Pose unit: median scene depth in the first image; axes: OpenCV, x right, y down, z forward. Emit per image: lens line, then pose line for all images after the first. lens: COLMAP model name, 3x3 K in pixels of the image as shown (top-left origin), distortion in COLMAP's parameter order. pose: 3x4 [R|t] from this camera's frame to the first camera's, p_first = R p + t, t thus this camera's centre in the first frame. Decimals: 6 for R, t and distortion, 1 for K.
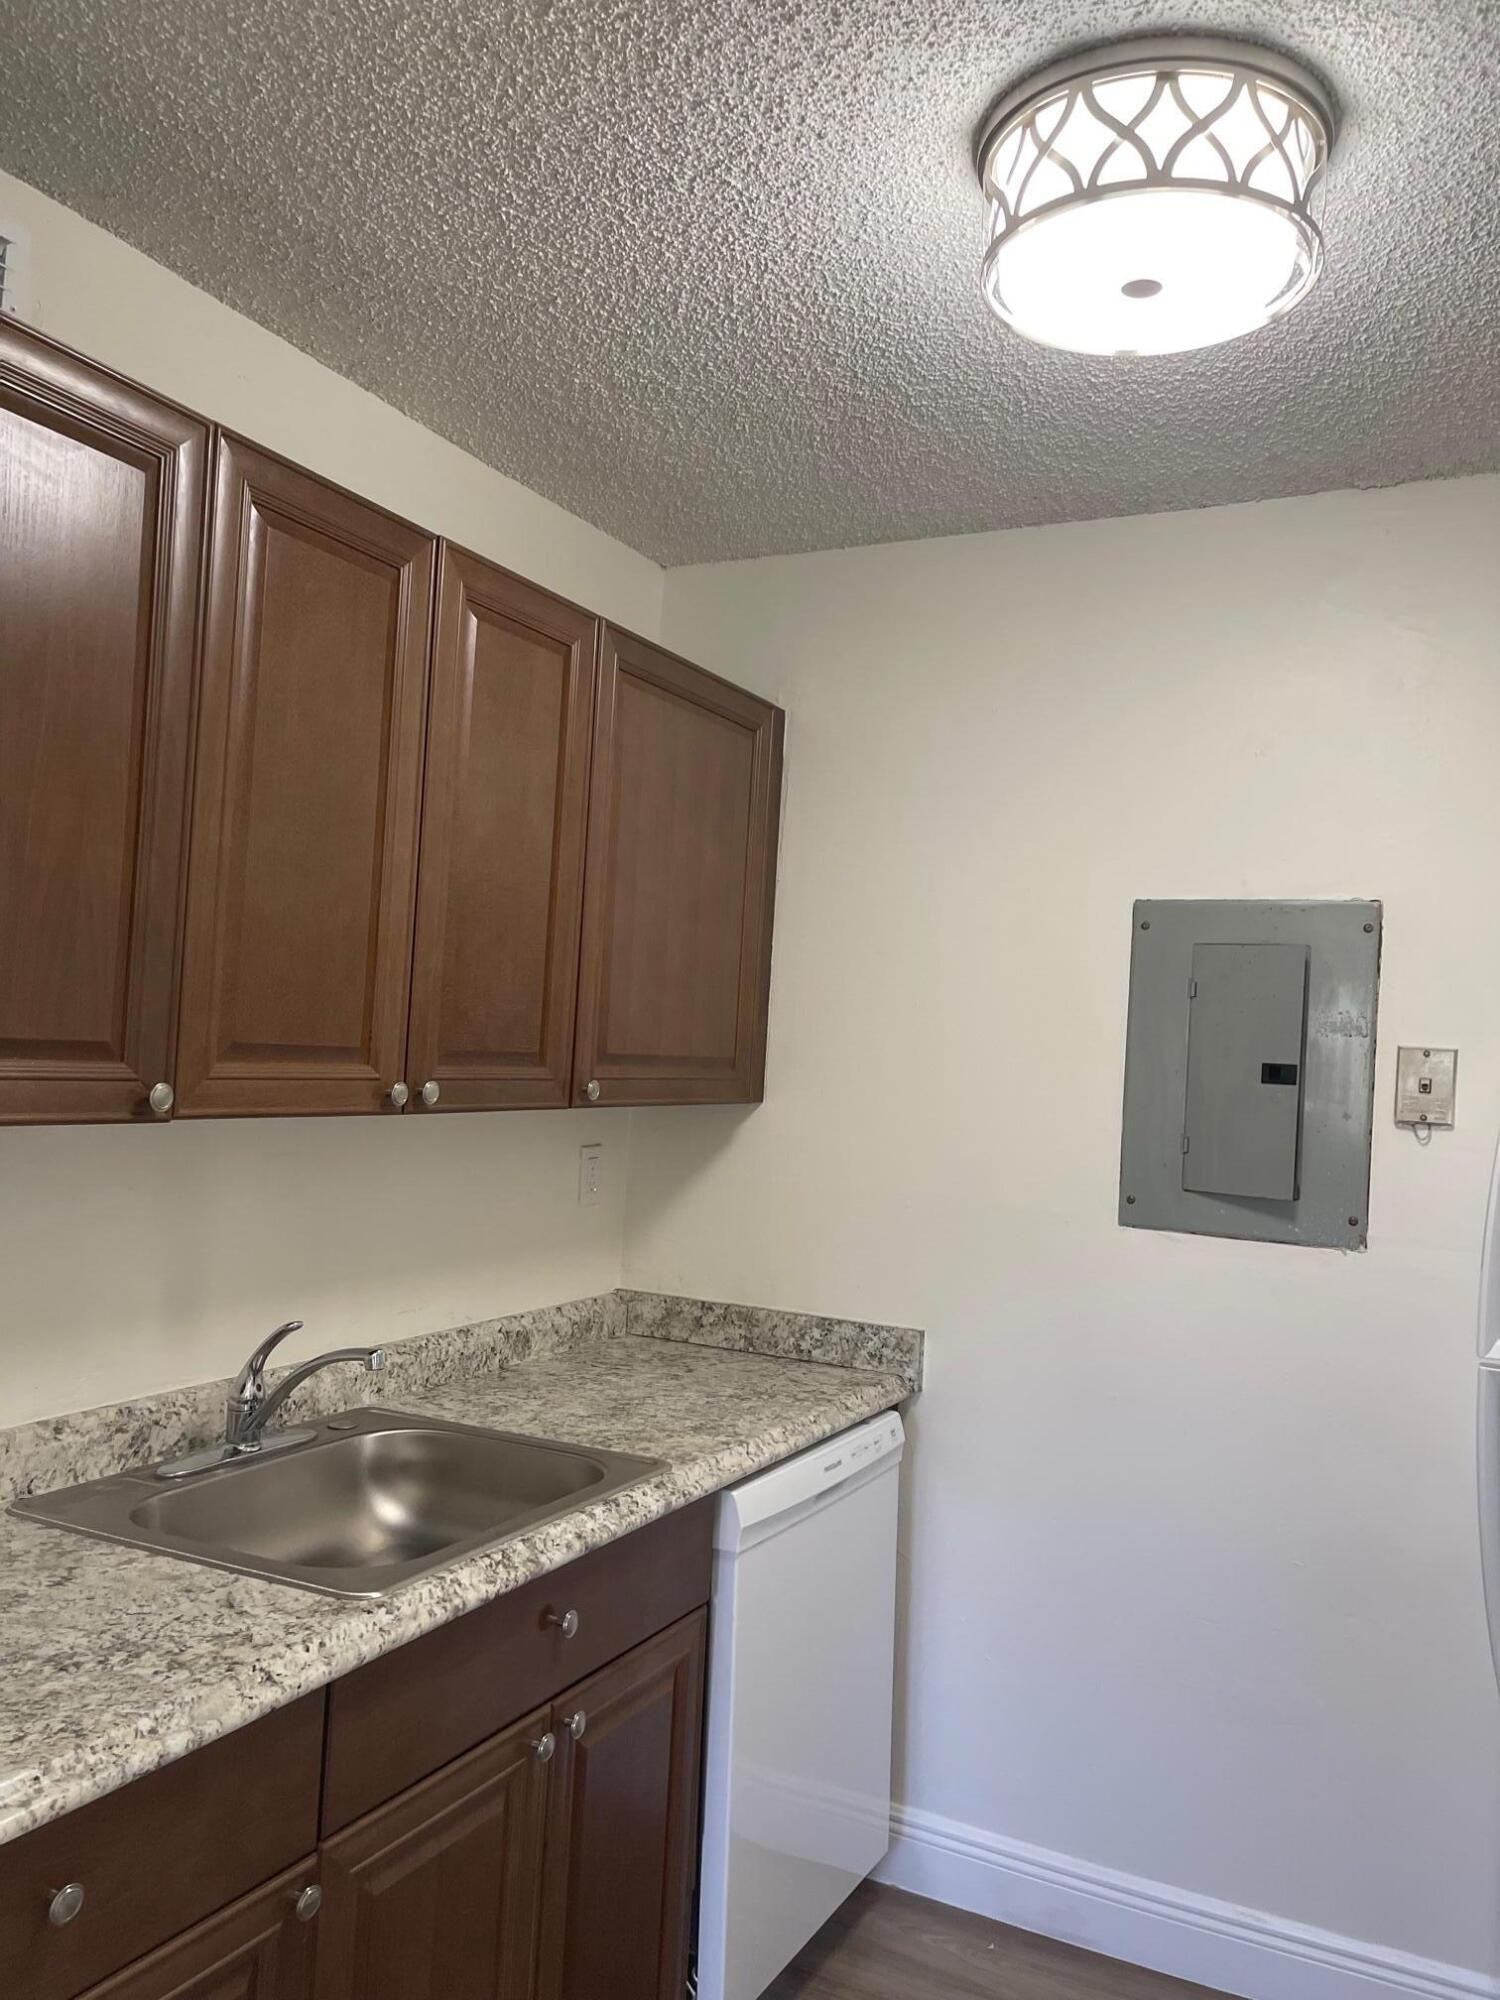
lens RADIAL K [[1502.3, 0, 749.2], [0, 1502.3, 1017.6], [0, 0, 1]] dist [0.048164, -0.058081]
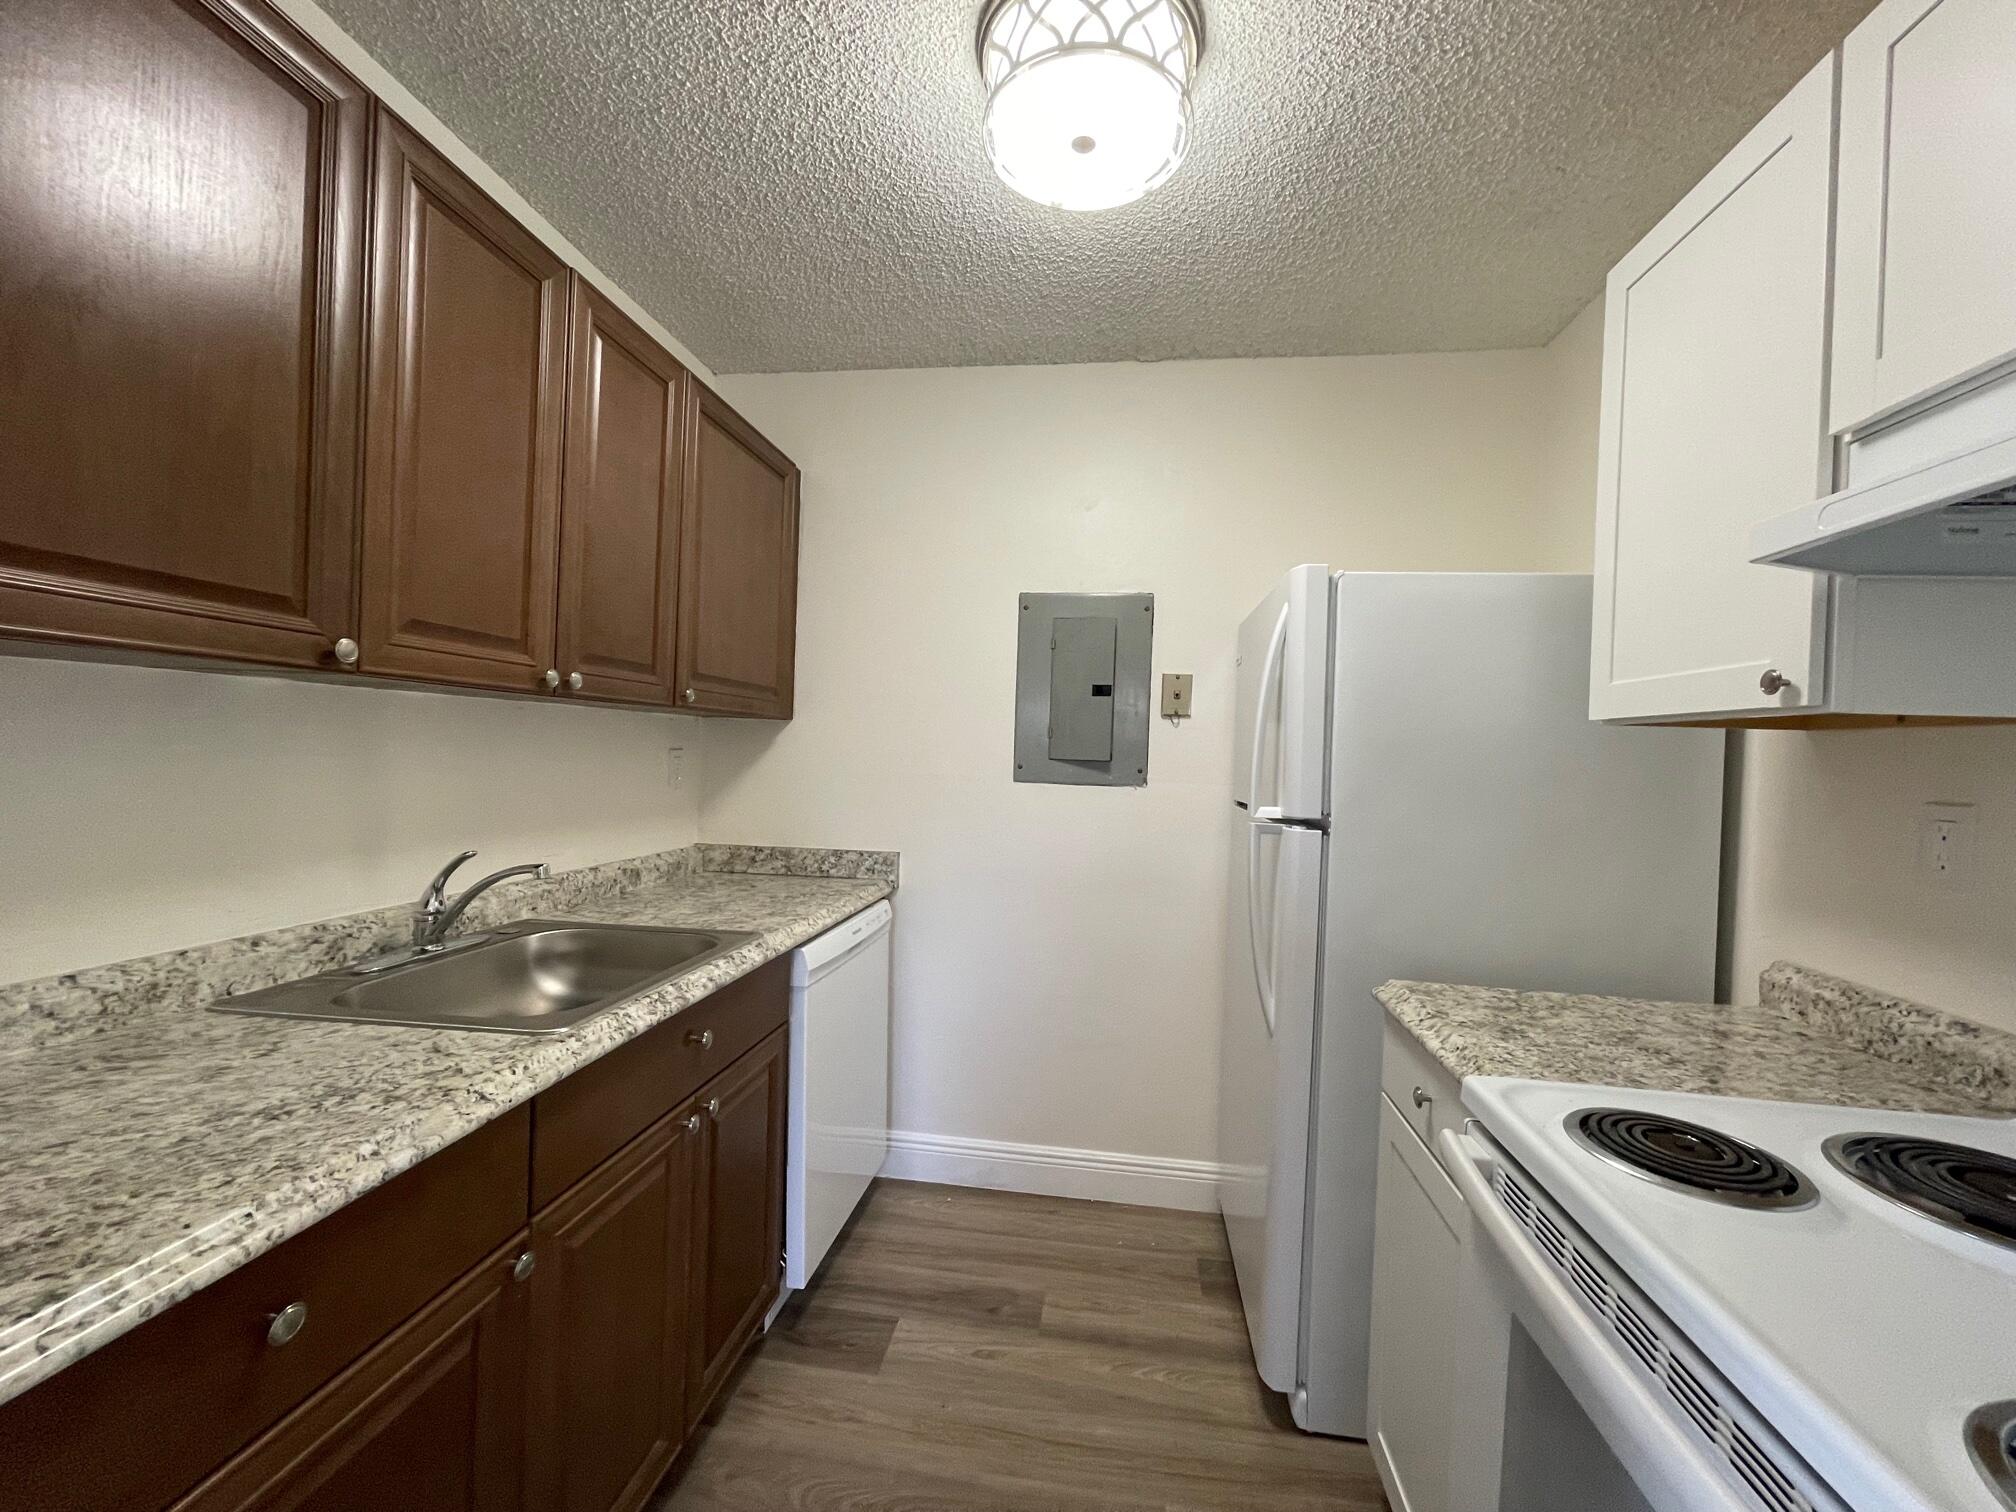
lens RADIAL K [[804.2, 0, 1010.6], [0, 804.2, 758.4], [0, 0, 1]] dist [-0.006780, 0.002630]
pose [[0.943054, -0.025311, 0.331676, -0.081013], [0.011913, 0.999031, 0.042365, 0.092377], [-0.332427, -0.036001, 0.942442, 0.170641]]
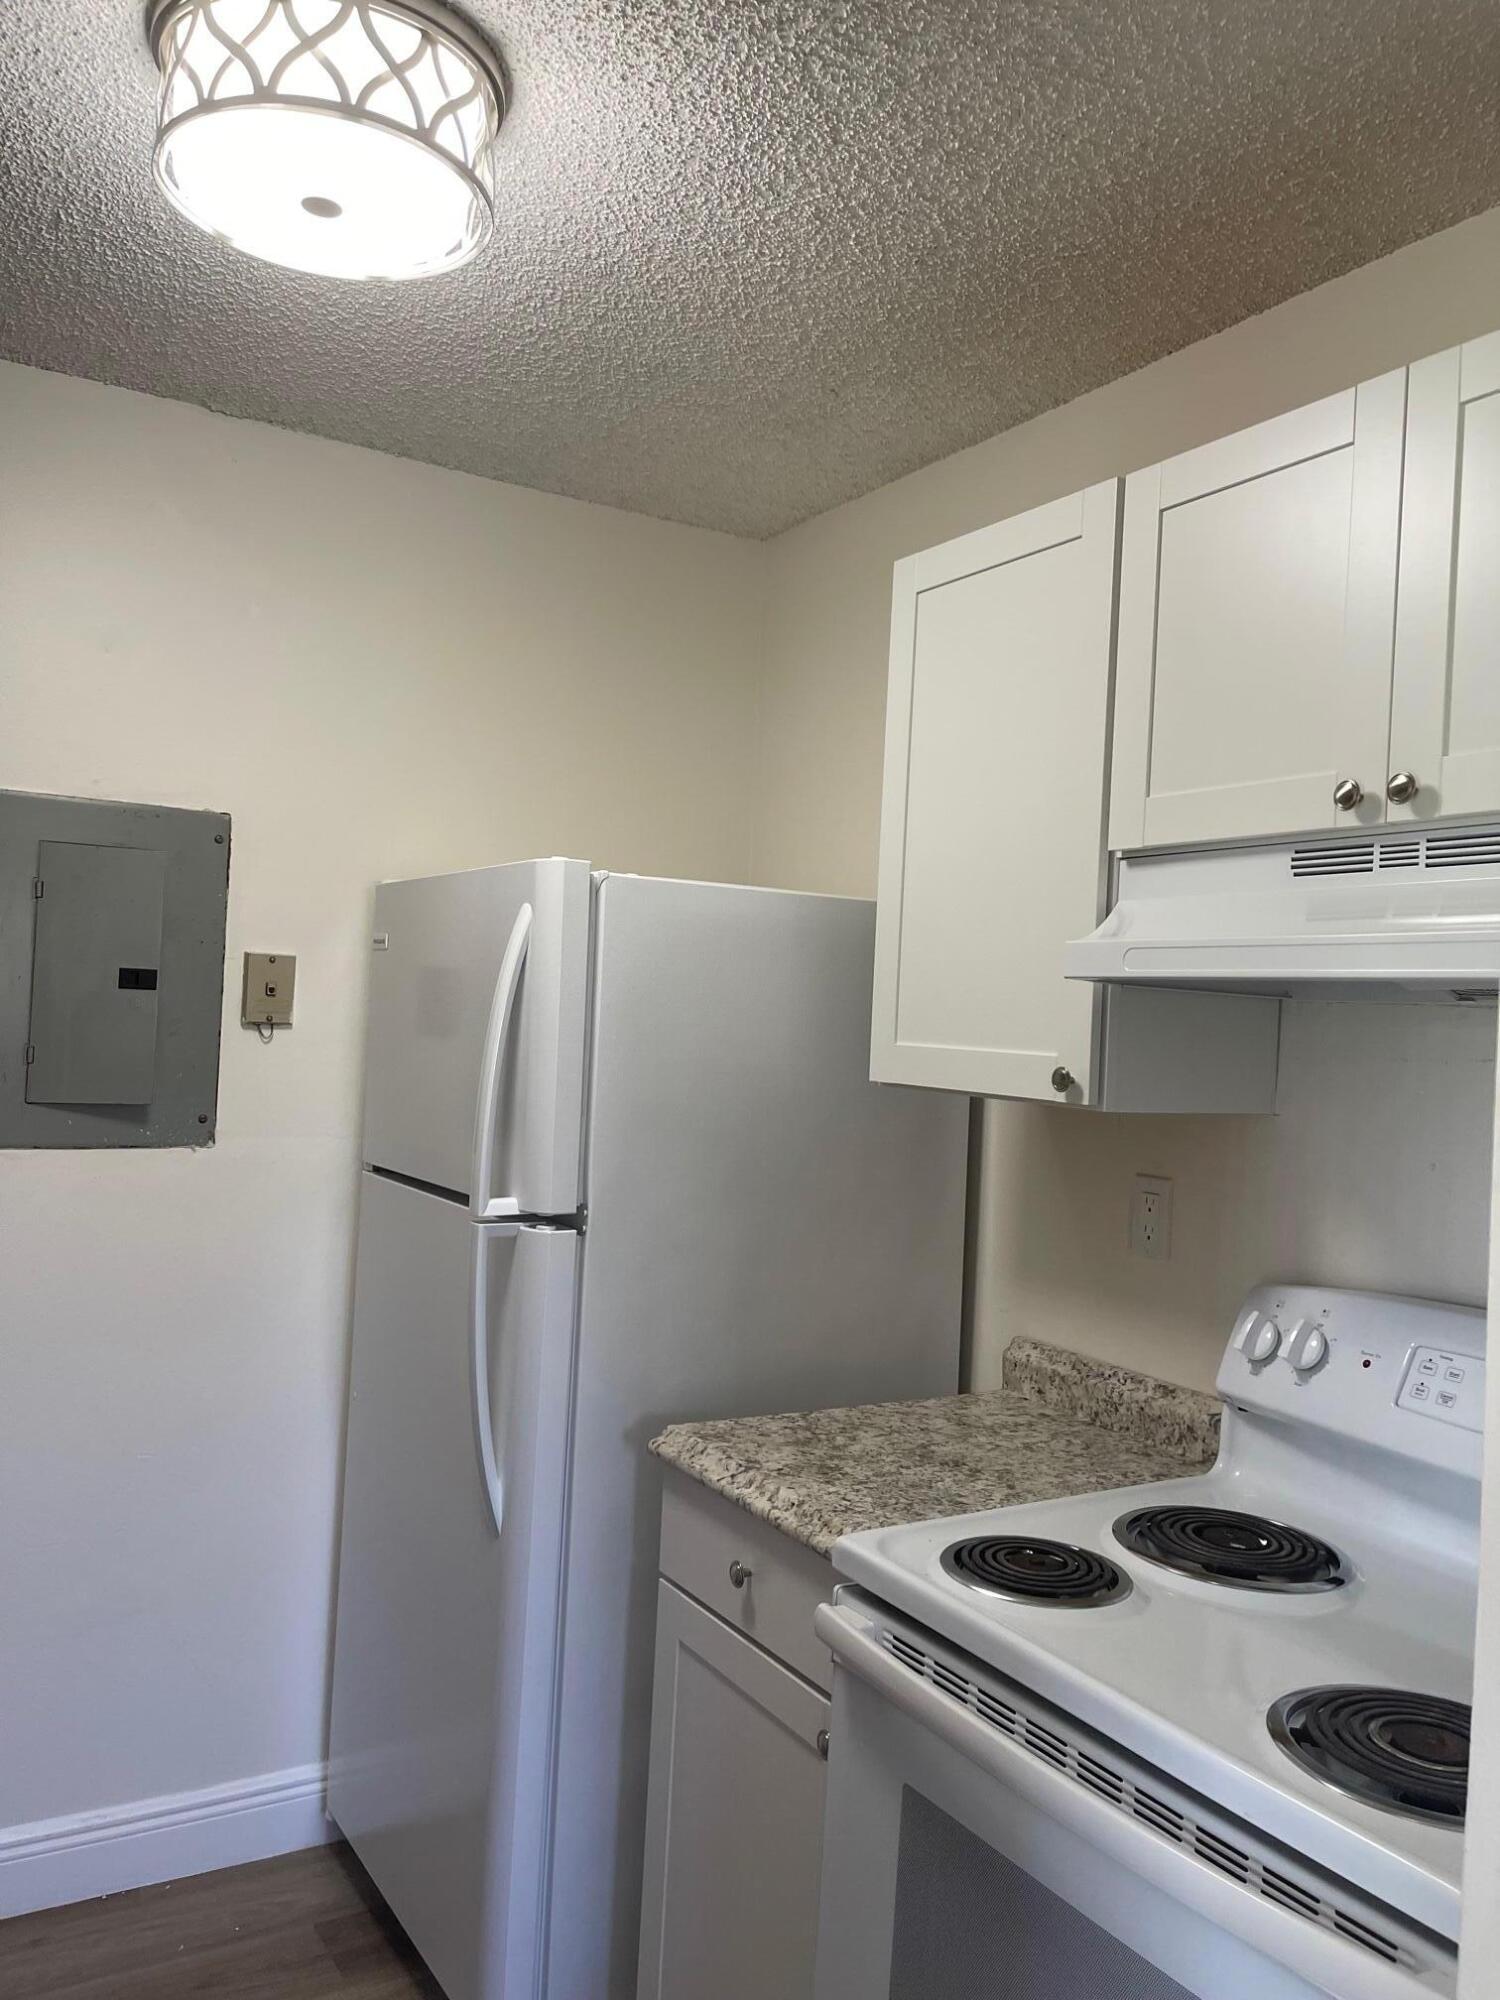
lens RADIAL K [[1502.3, 0, 755.1], [0, 1502.3, 986.7], [0, 0, 1]] dist [0.048164, -0.058081]
pose [[0.513445, -0.013522, 0.858016, -0.361021], [-0.032115, 0.998873, 0.034960, -0.006995], [-0.857521, -0.045505, 0.512432, 0.167222]]
